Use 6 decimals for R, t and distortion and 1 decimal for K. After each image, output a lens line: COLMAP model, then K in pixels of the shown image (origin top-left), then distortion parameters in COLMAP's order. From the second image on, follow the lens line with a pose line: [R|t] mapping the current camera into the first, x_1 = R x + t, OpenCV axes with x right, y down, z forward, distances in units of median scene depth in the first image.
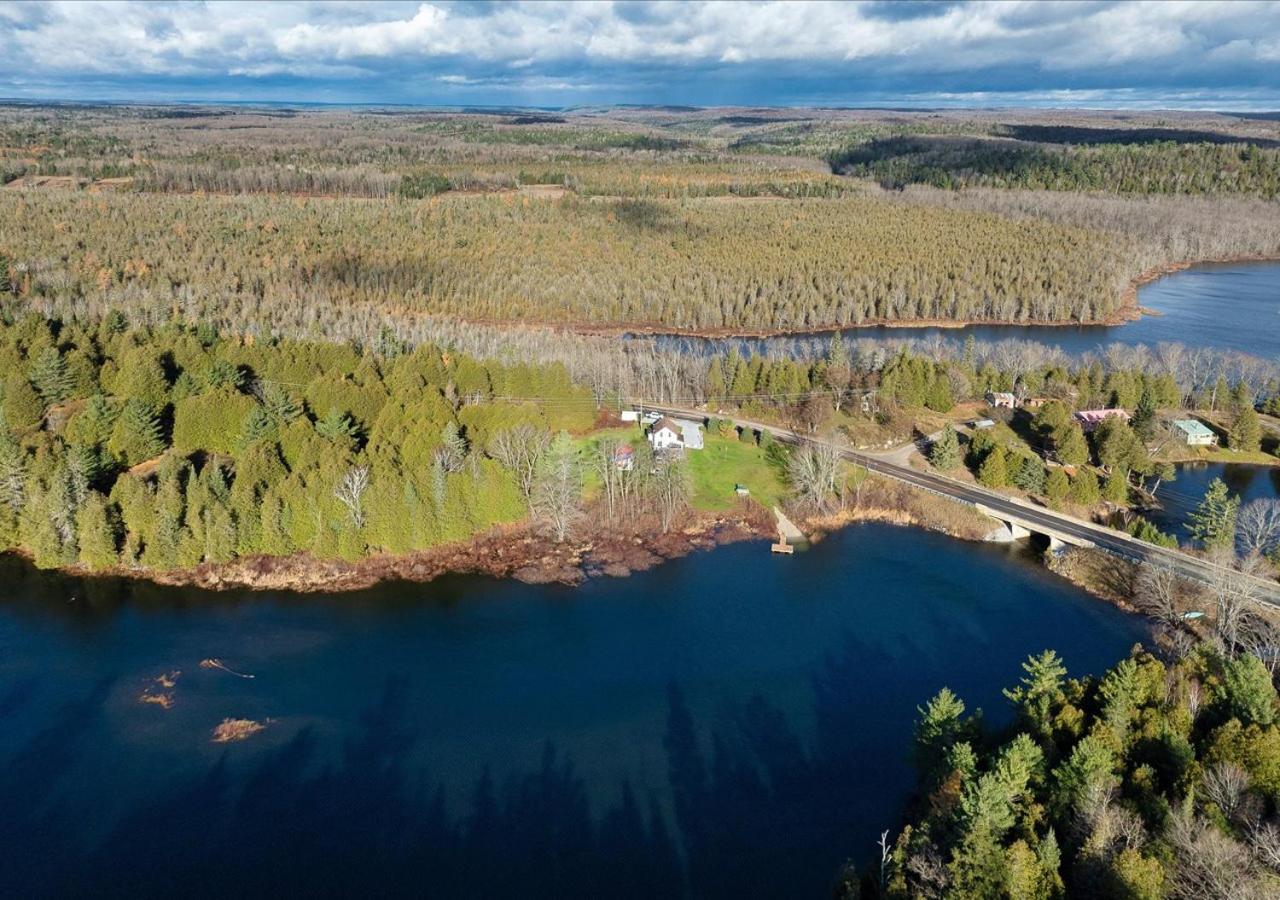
lens RADIAL K [[932.0, 0, 642.2], [0, 932.0, 432.8], [0, 0, 1]] dist [0.006323, -0.000080]
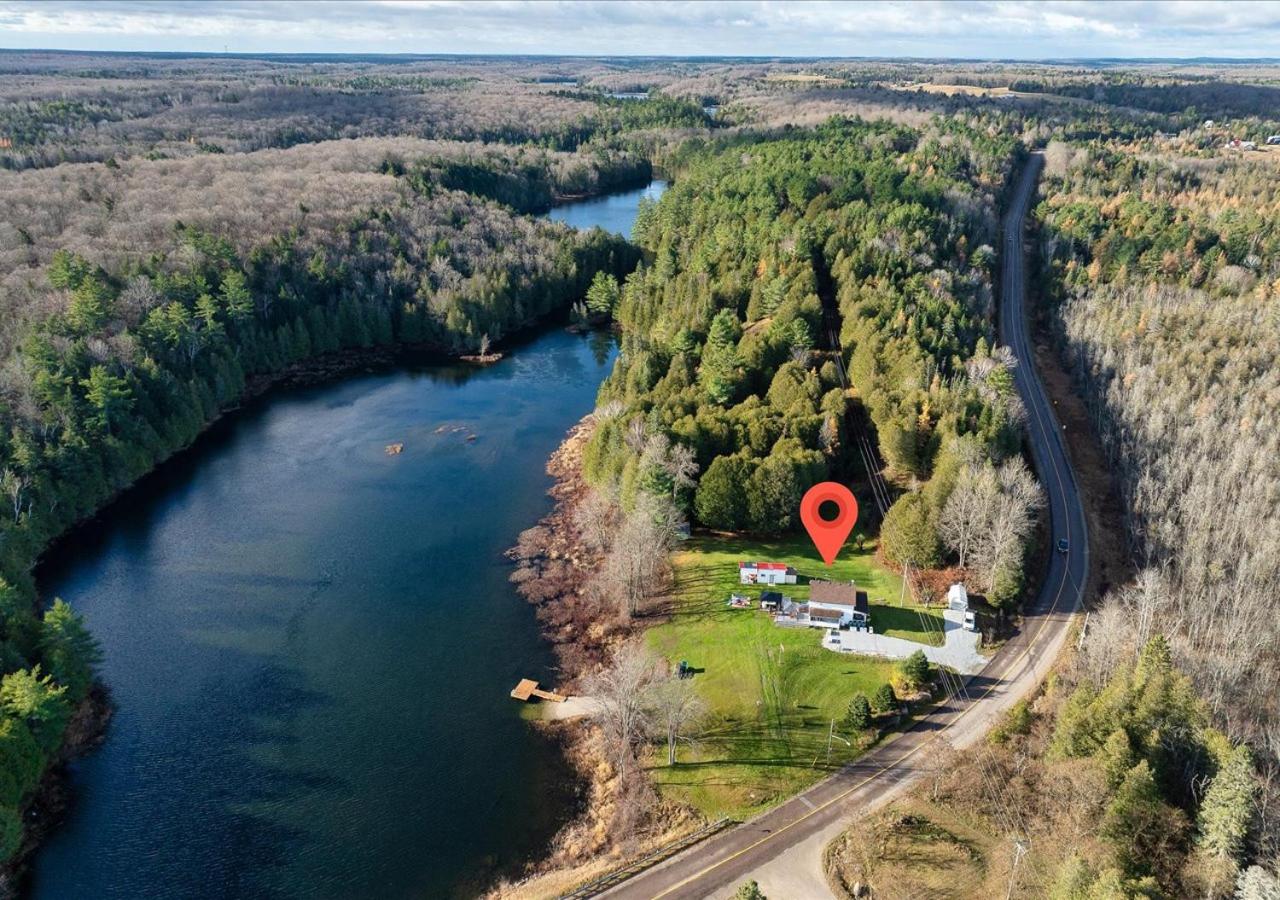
lens RADIAL K [[925.9, 0, 645.3], [0, 925.9, 401.6], [0, 0, 1]] dist [0.009465, -0.002761]
pose [[-0.170393, 0.332005, -0.927760, 0.639839], [-0.334880, 0.865978, 0.371400, -0.337430], [0.926727, 0.373972, -0.036375, 0.848400]]
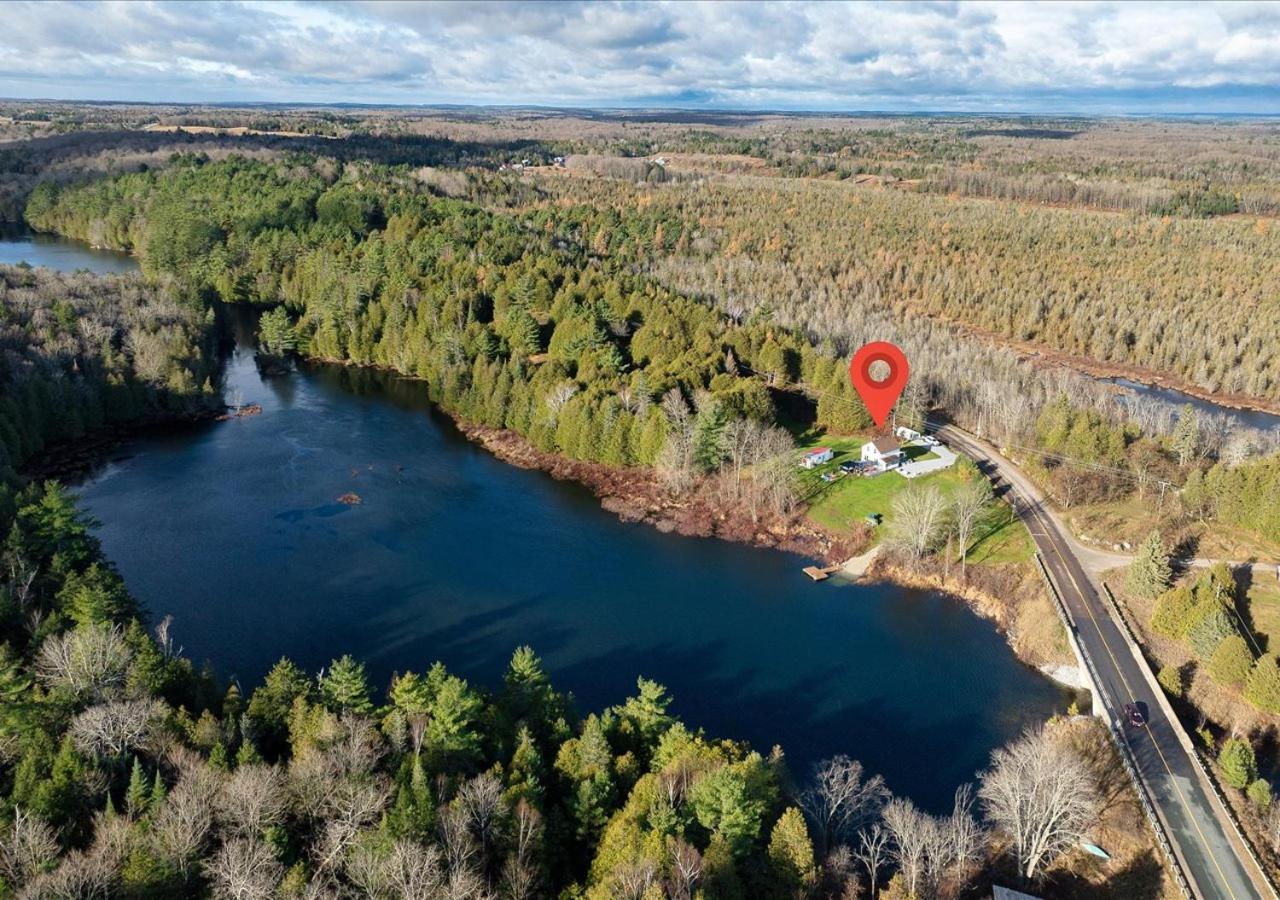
lens RADIAL K [[925.9, 0, 645.3], [0, 925.9, 401.6], [0, 0, 1]] dist [0.009465, -0.002761]
pose [[0.601900, 0.235485, -0.763062, 0.598572], [-0.266149, 0.960057, 0.086342, -0.065645], [0.752916, 0.151119, 0.640532, 0.194929]]
